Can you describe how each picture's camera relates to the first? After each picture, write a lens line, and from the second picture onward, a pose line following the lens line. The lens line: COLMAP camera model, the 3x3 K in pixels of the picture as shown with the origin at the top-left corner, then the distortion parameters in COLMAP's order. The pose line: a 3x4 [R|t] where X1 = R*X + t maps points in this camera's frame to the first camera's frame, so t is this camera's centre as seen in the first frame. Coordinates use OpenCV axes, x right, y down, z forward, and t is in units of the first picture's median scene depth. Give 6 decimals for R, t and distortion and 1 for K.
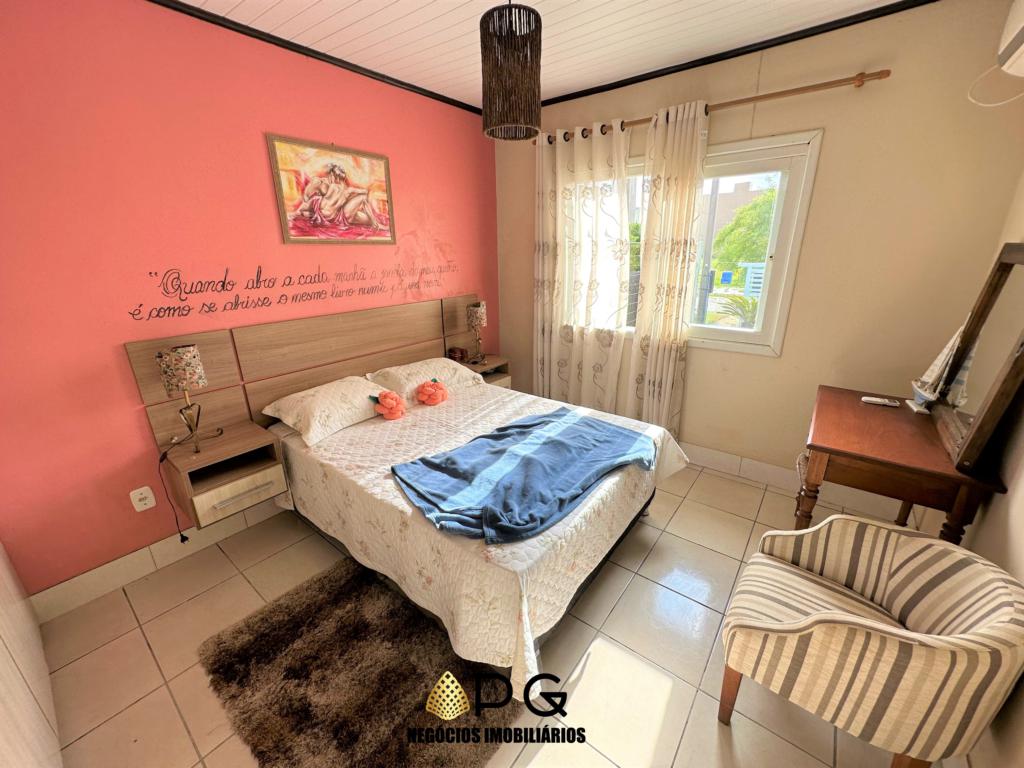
lens RADIAL K [[407.4, 0, 511.0], [0, 407.4, 383.7], [0, 0, 1]] dist [-0.001402, 0.000035]
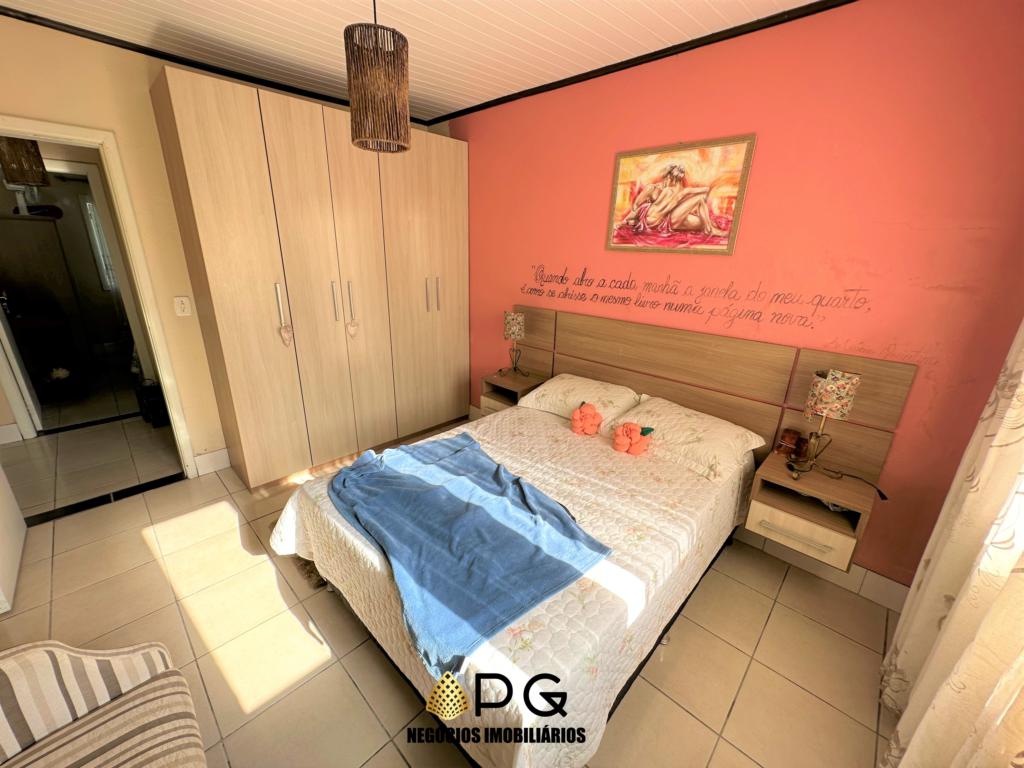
lens RADIAL K [[407.4, 0, 511.0], [0, 407.4, 383.7], [0, 0, 1]] dist [-0.001402, 0.000035]
pose [[-0.098162, 0.327984, -0.939569, 0.606468], [-0.338524, 0.876821, 0.341448, -0.294759], [0.935824, 0.351584, 0.024960, 0.797407]]
